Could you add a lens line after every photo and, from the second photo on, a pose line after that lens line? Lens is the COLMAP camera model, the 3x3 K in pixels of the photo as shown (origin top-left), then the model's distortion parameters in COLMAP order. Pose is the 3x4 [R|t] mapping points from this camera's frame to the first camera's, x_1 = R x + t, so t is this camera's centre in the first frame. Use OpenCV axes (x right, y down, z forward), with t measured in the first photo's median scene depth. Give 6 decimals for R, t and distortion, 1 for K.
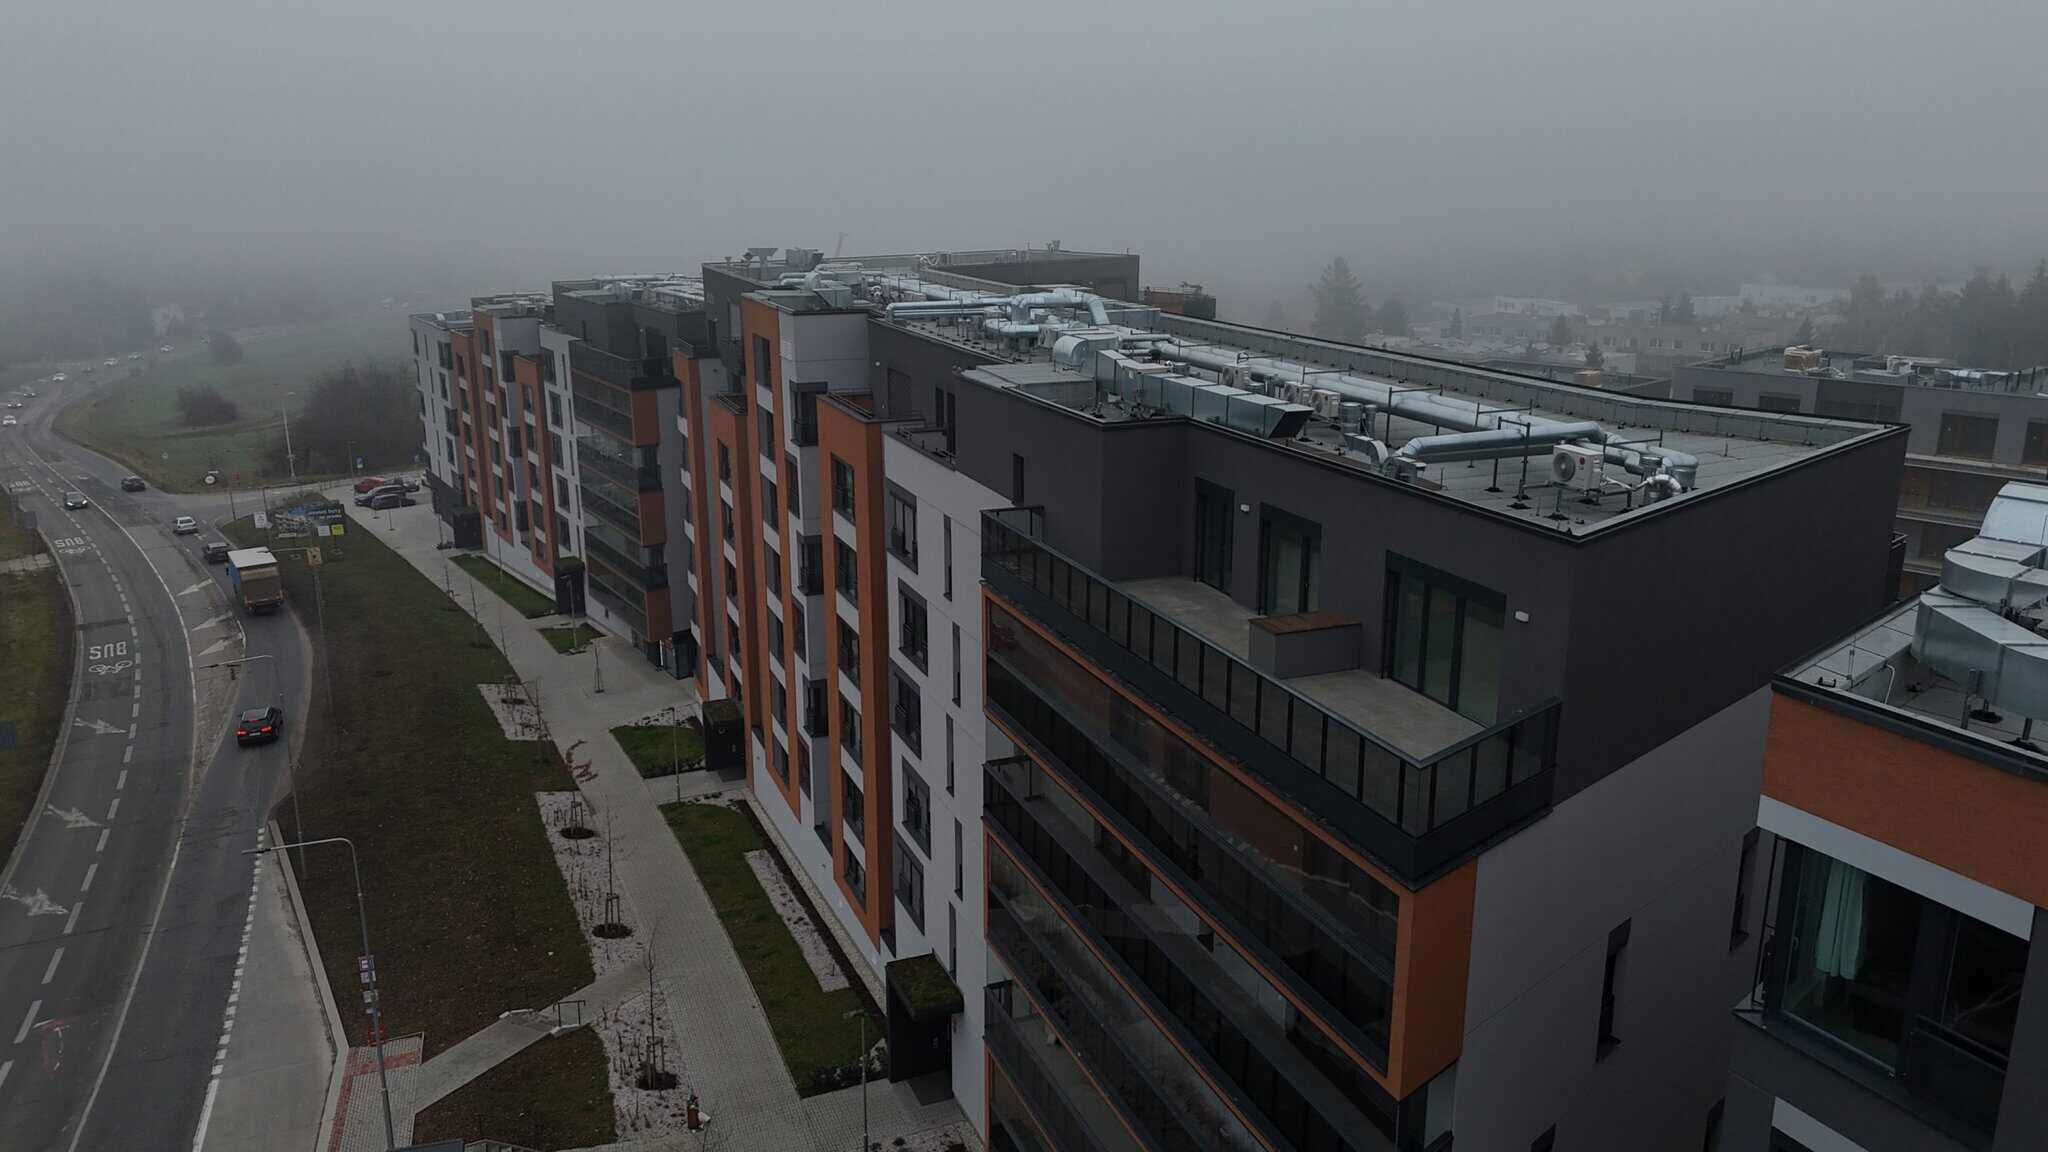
lens RADIAL K [[1505.1, 0, 1030.3], [0, 1505.1, 574.1], [0, 0, 1]] dist [0.092549, -0.093912]
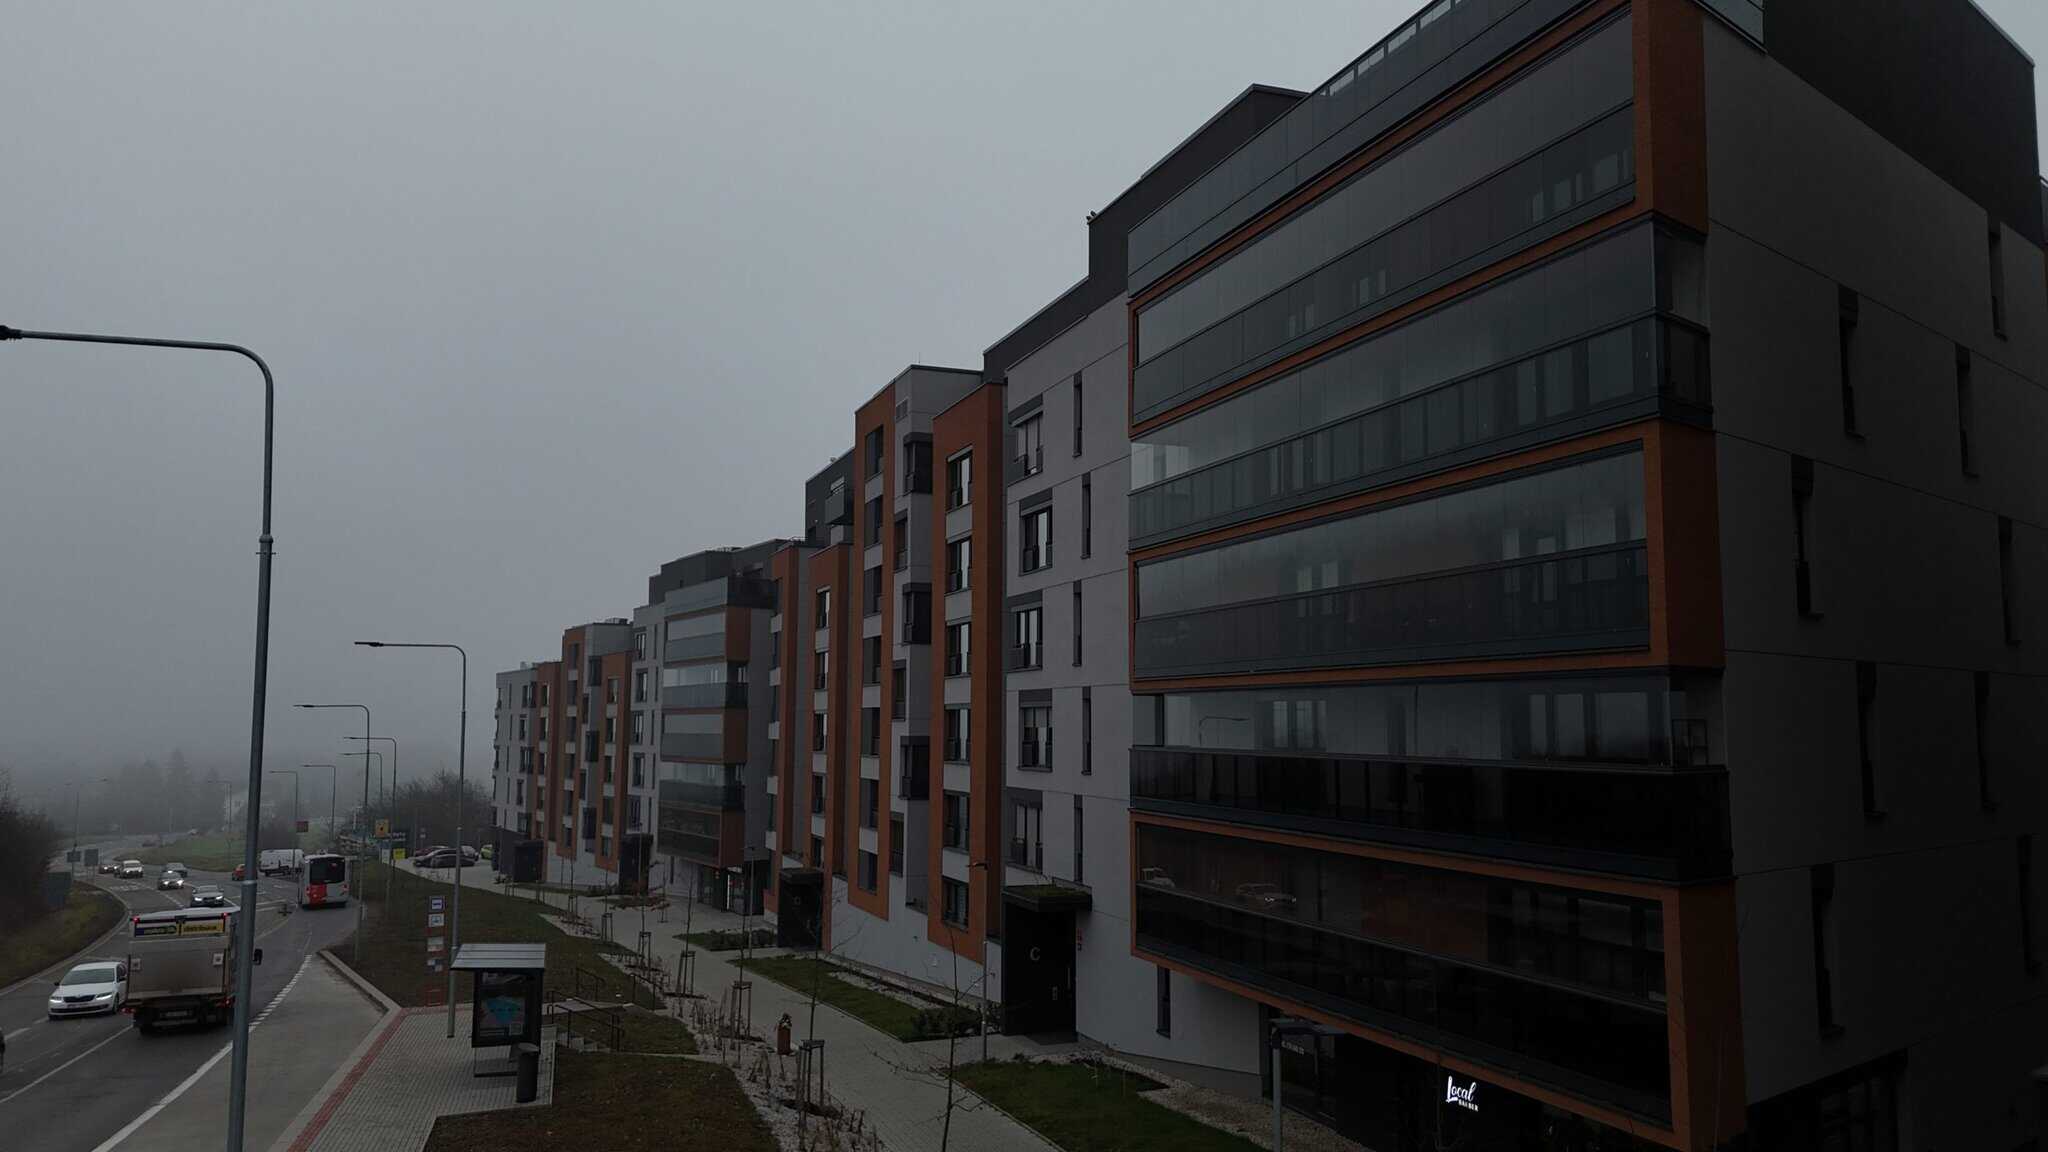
lens RADIAL K [[1505.1, 0, 1028.2], [0, 1505.1, 566.6], [0, 0, 1]] dist [0.092549, -0.093912]
pose [[0.999499, -0.001134, -0.031640, -0.029625], [-0.010280, 0.933586, -0.358206, 0.234848], [0.029945, 0.358352, 0.933106, 0.049263]]
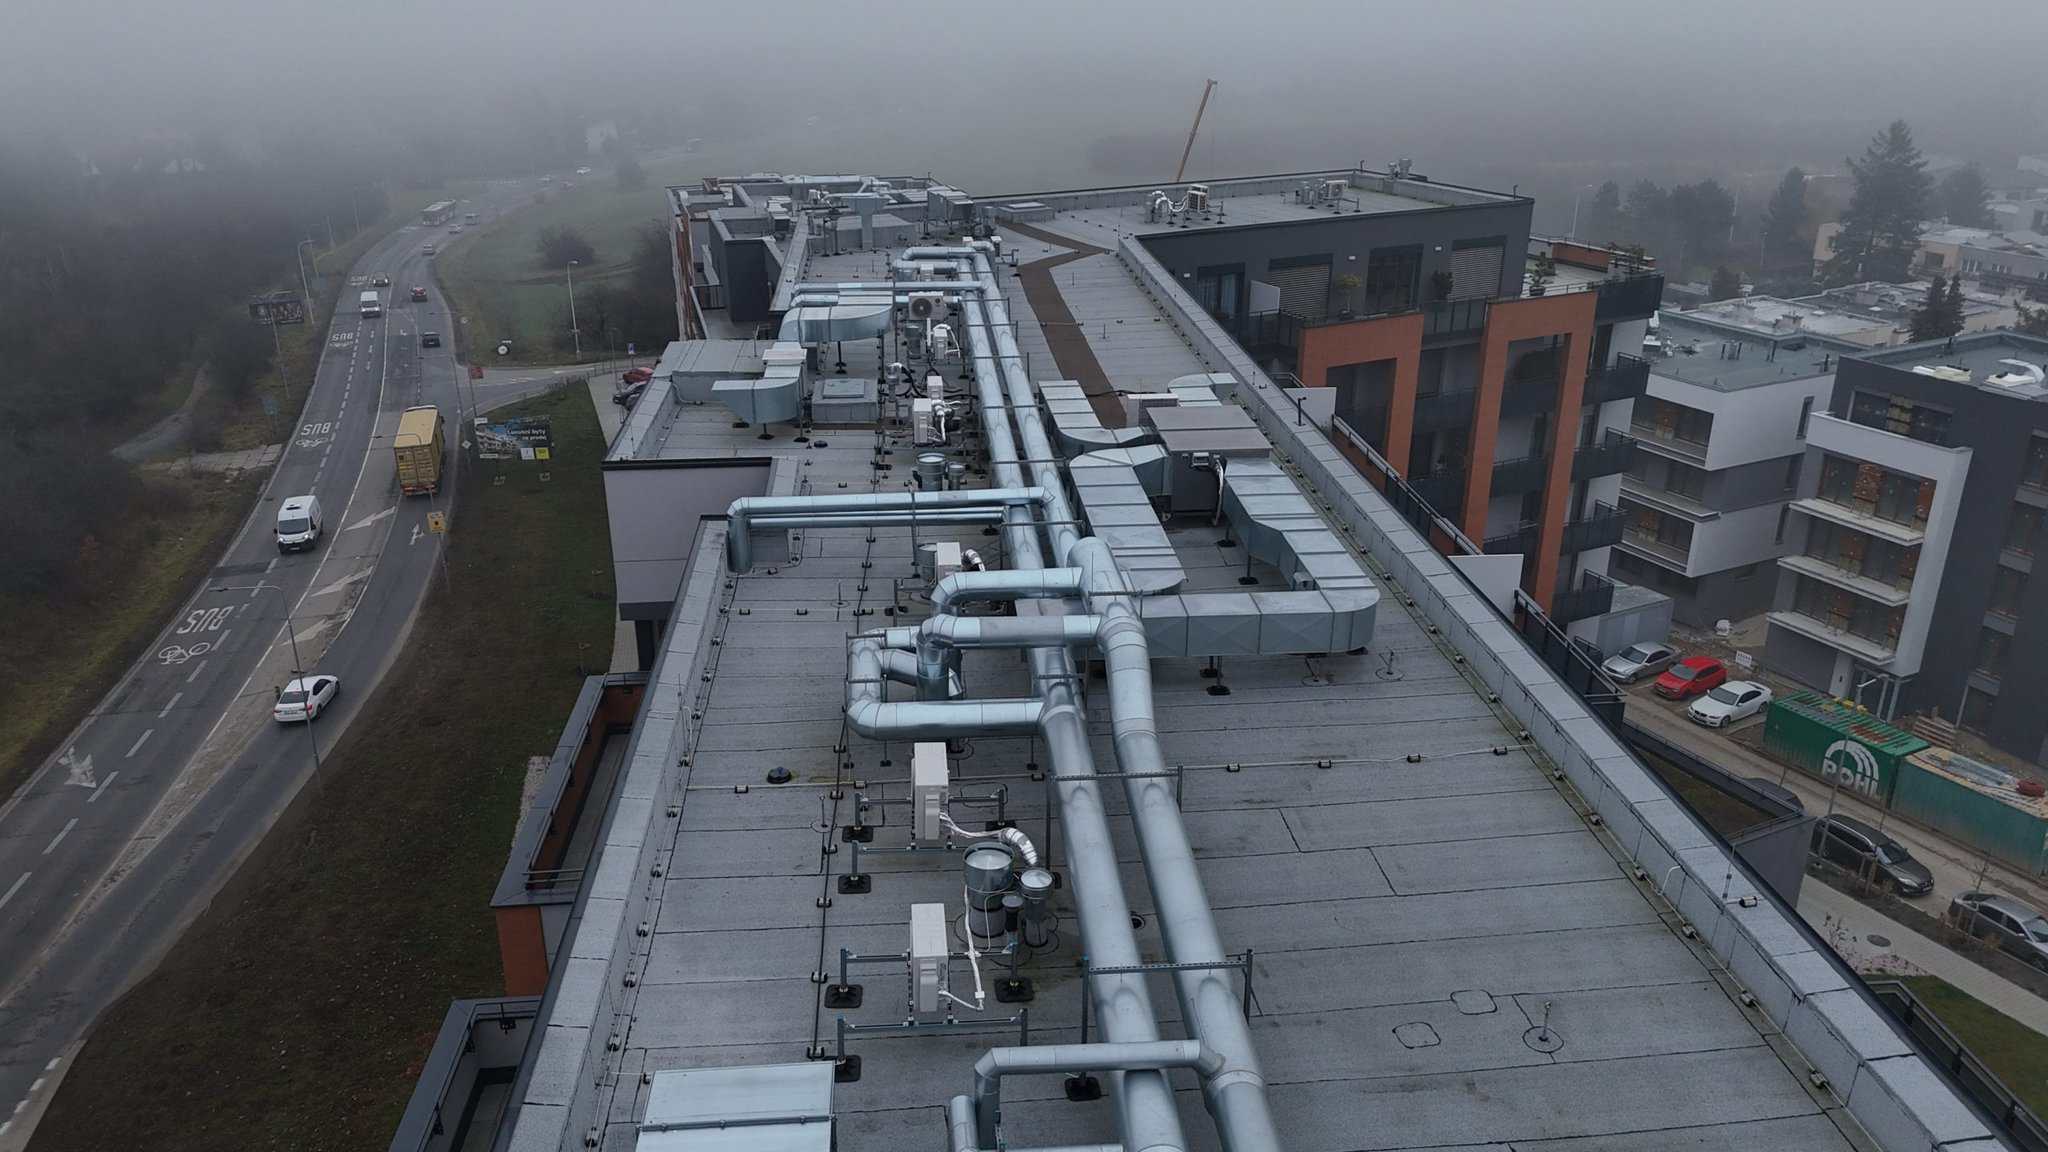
lens RADIAL K [[1505.1, 0, 1031.4], [0, 1505.1, 581.1], [0, 0, 1]] dist [0.092549, -0.093912]
pose [[0.957940, 0.108535, -0.265651, 0.067172], [-0.075641, 0.988480, 0.131094, -0.145688], [0.276819, -0.105486, 0.955115, 0.412816]]
